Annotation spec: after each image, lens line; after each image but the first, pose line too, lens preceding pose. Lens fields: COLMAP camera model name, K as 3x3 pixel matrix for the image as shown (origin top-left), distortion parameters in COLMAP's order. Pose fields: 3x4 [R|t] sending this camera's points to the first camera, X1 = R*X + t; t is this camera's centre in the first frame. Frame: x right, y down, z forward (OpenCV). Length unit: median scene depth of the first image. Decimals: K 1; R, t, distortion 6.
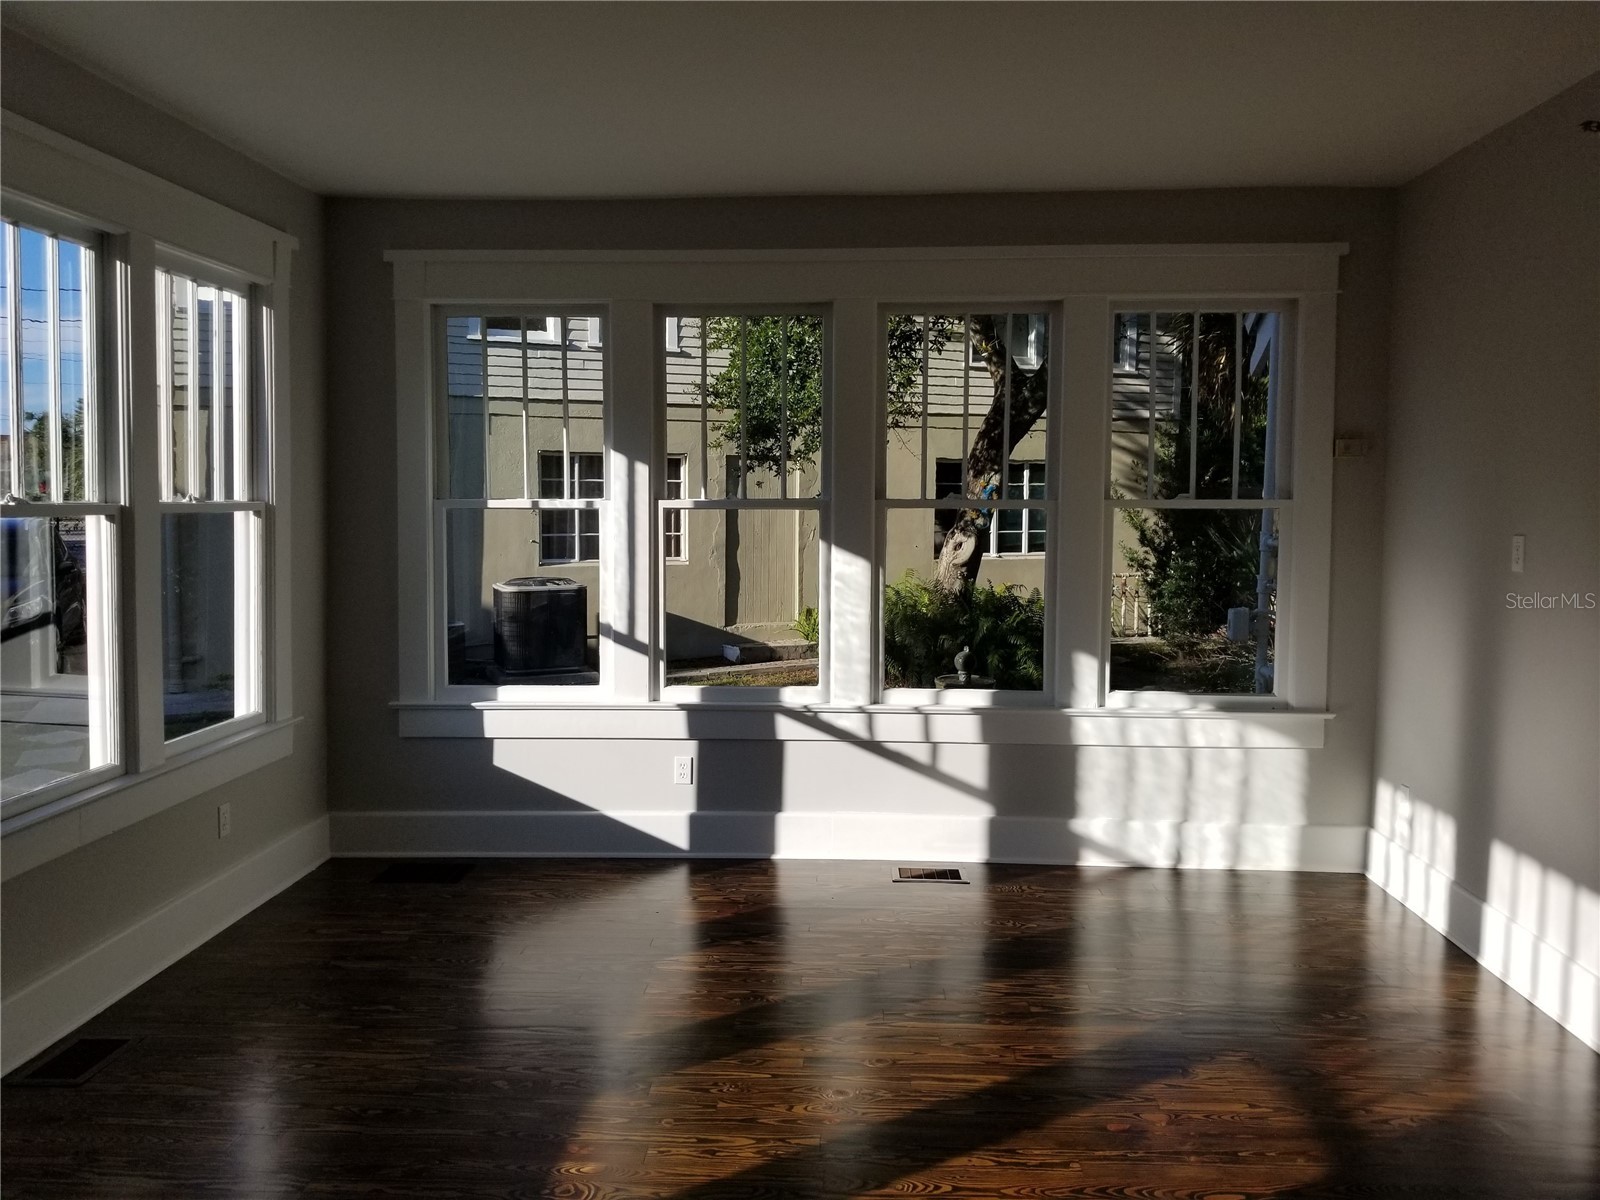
lens RADIAL K [[1253.8, 0, 777.9], [0, 1253.8, 566.7], [0, 0, 1]] dist [0.102236, -0.159141]
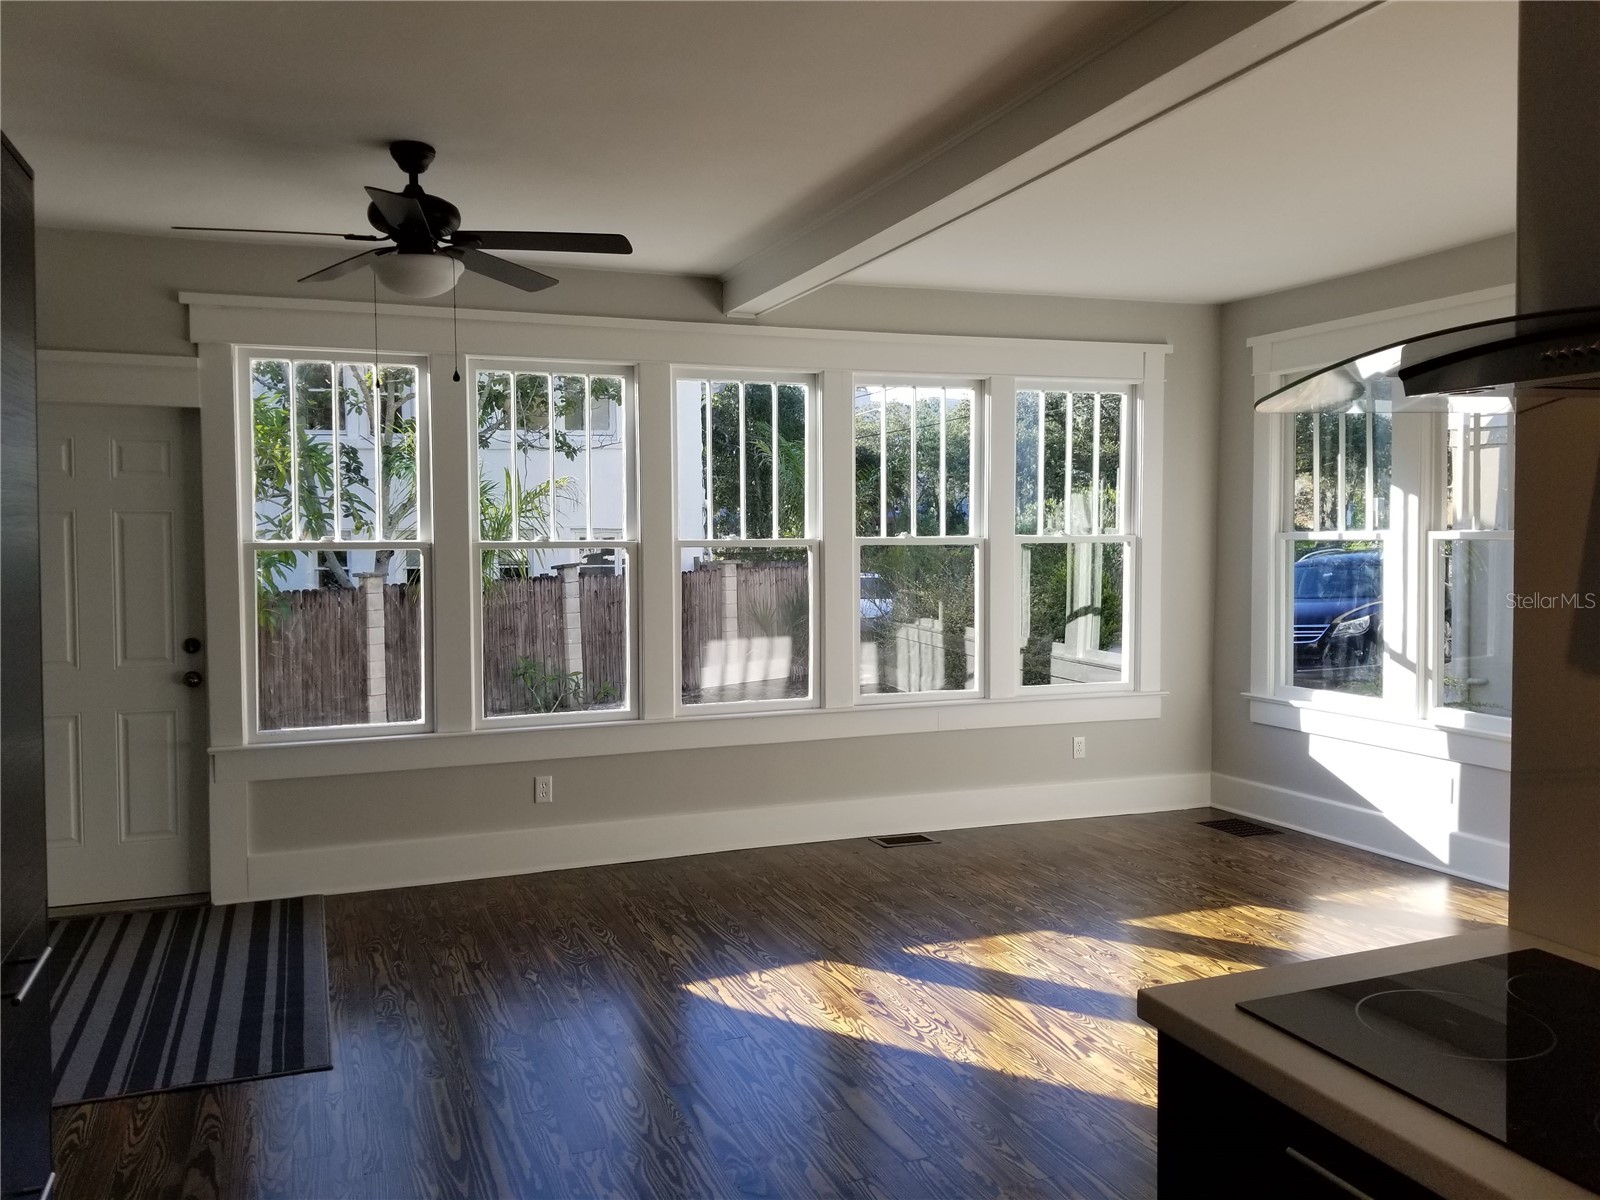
lens RADIAL K [[1253.8, 0, 777.9], [0, 1253.8, 566.7], [0, 0, 1]] dist [0.102236, -0.159141]
pose [[0.404082, 0.020699, -0.914488, 0.670713], [-0.044918, 0.998987, 0.002764, -0.001341], [0.913619, 0.039960, 0.404603, 0.055574]]
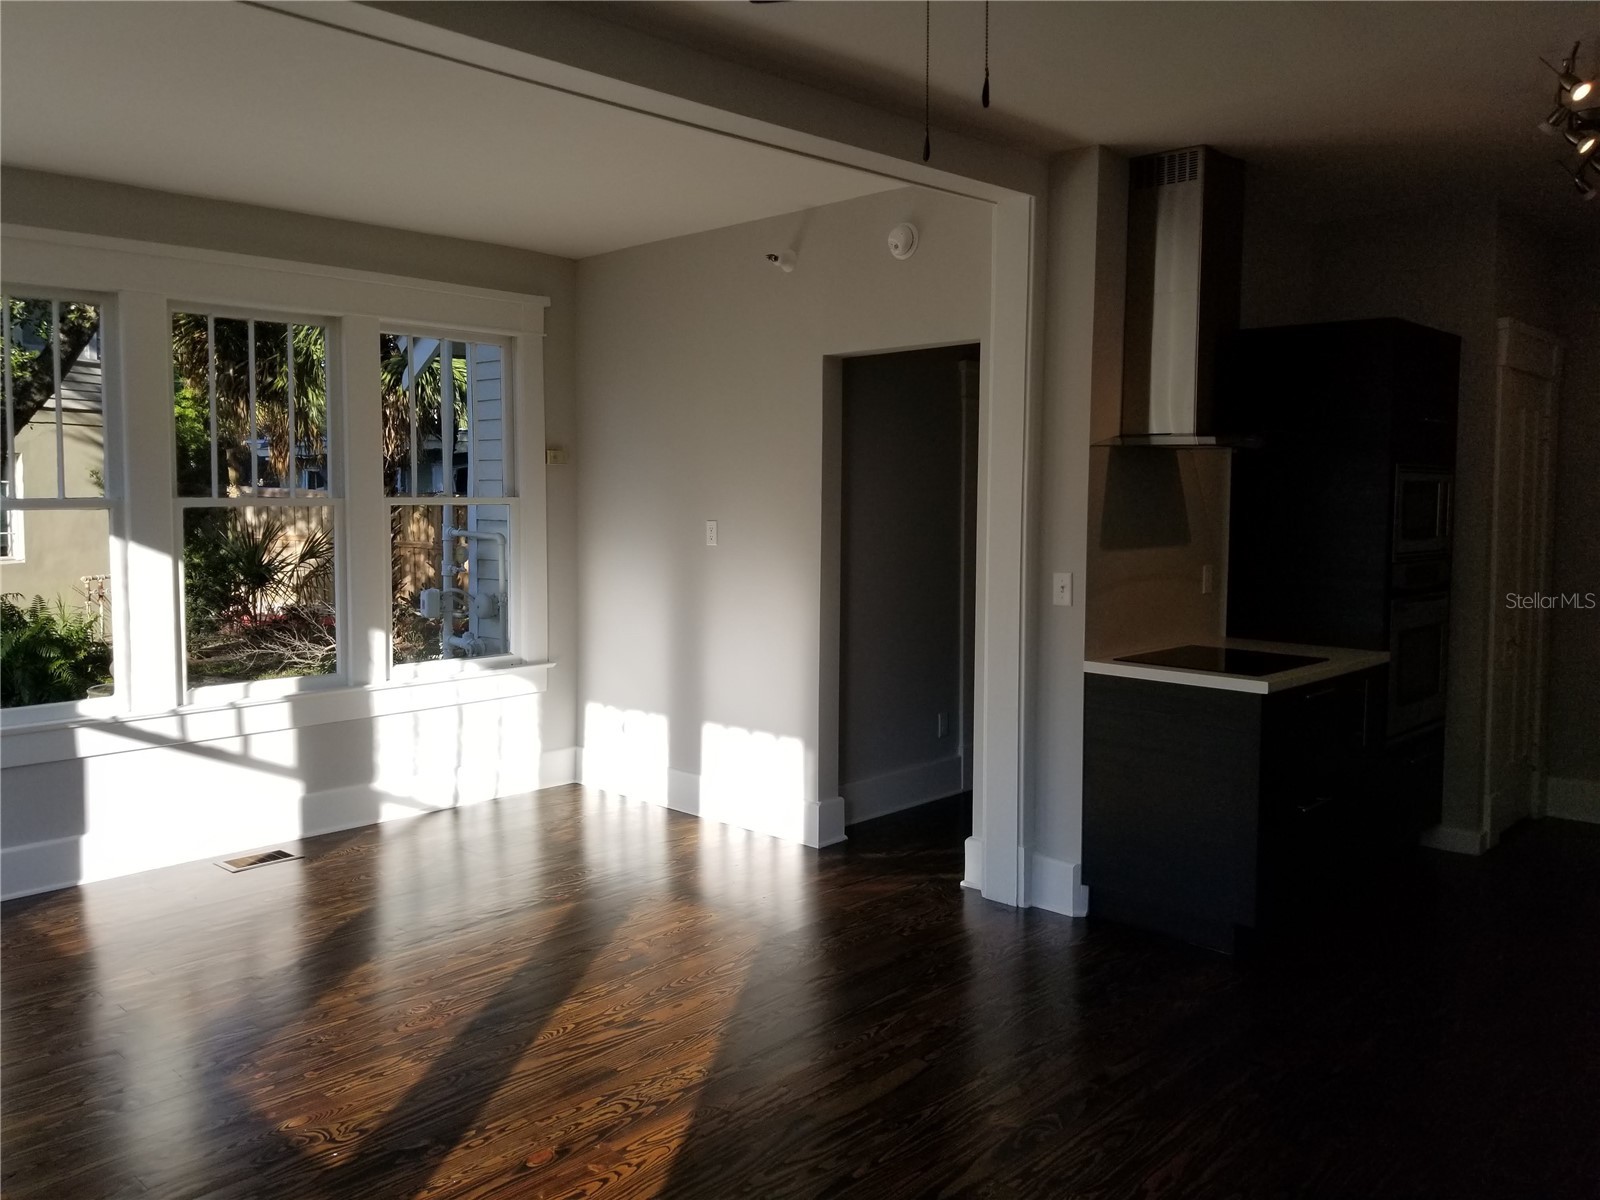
lens RADIAL K [[1253.8, 0, 777.9], [0, 1253.8, 566.7], [0, 0, 1]] dist [0.102236, -0.159141]
pose [[0.658884, -0.048049, 0.750709, -0.364375], [0.046275, 0.998657, 0.023303, -0.001183], [-0.750820, 0.019385, 0.660222, -0.014300]]
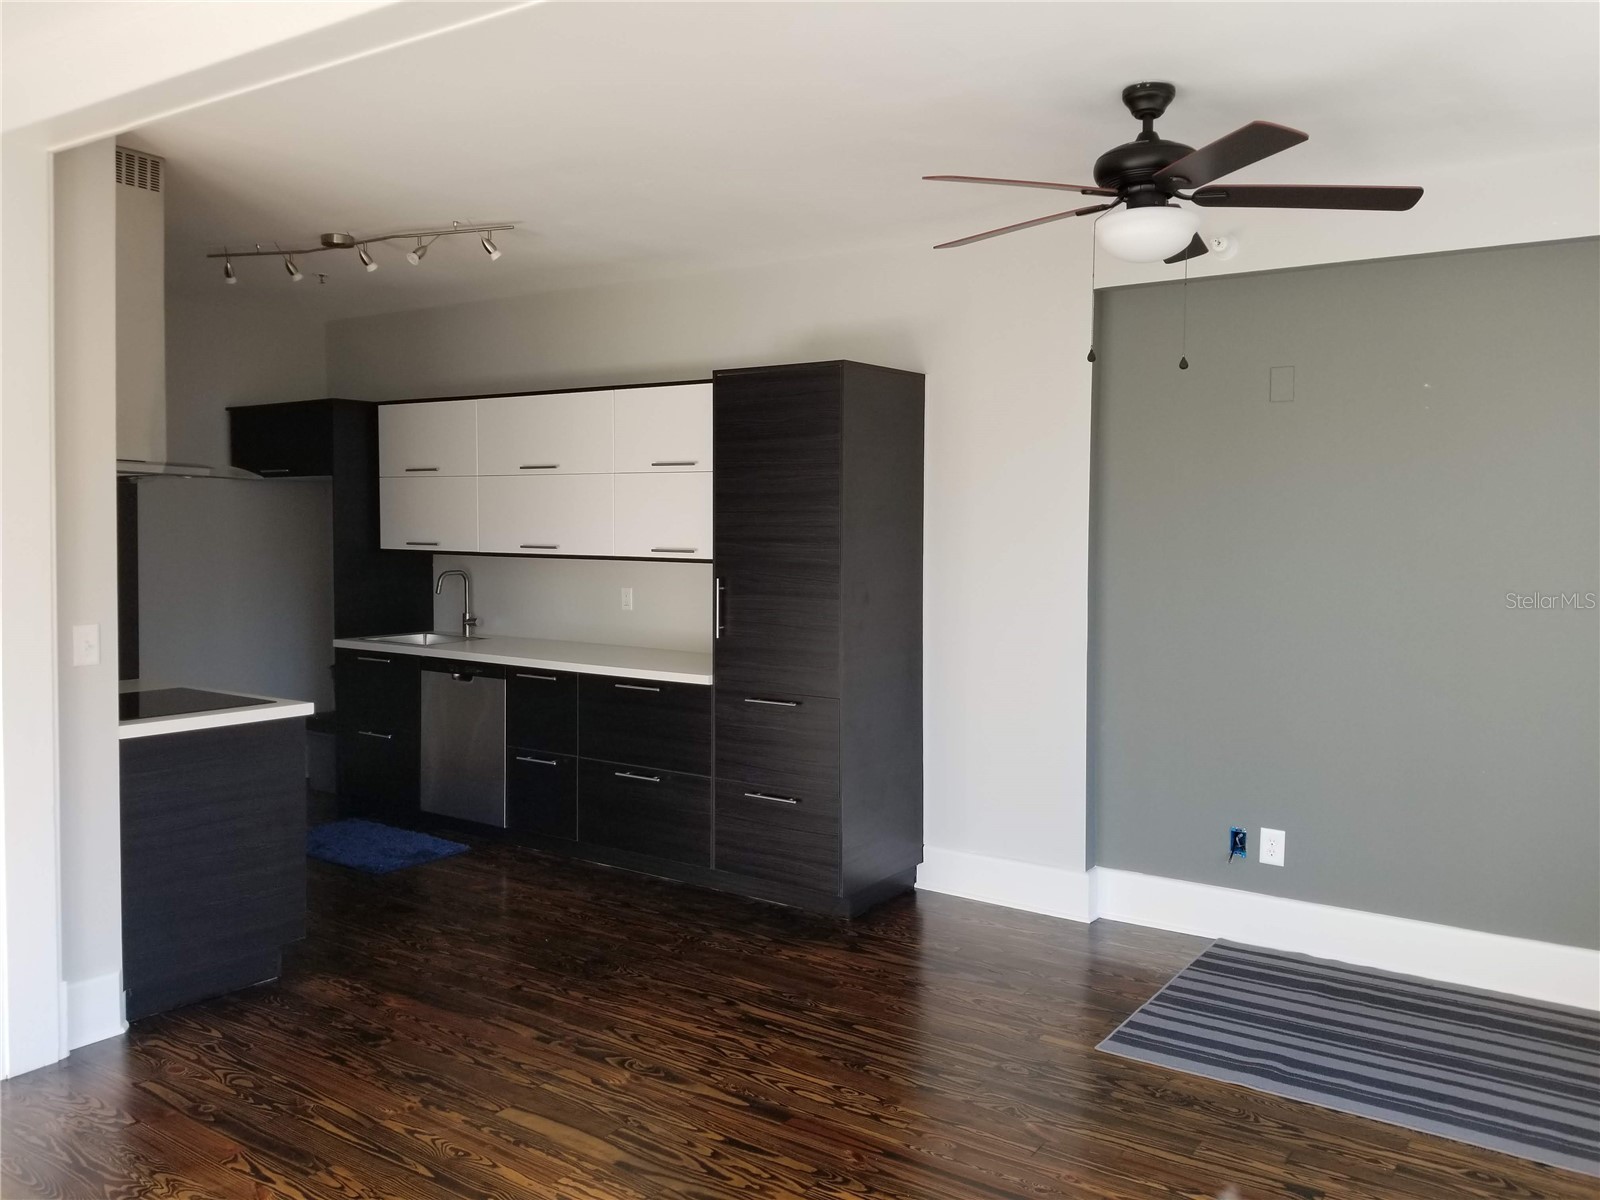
lens RADIAL K [[1253.8, 0, 777.9], [0, 1253.8, 566.7], [0, 0, 1]] dist [0.102236, -0.159141]
pose [[-0.847971, -0.028982, 0.529249, -0.284407], [0.017728, 0.996395, 0.082967, -0.051445], [-0.529746, 0.079736, -0.844400, 0.809289]]
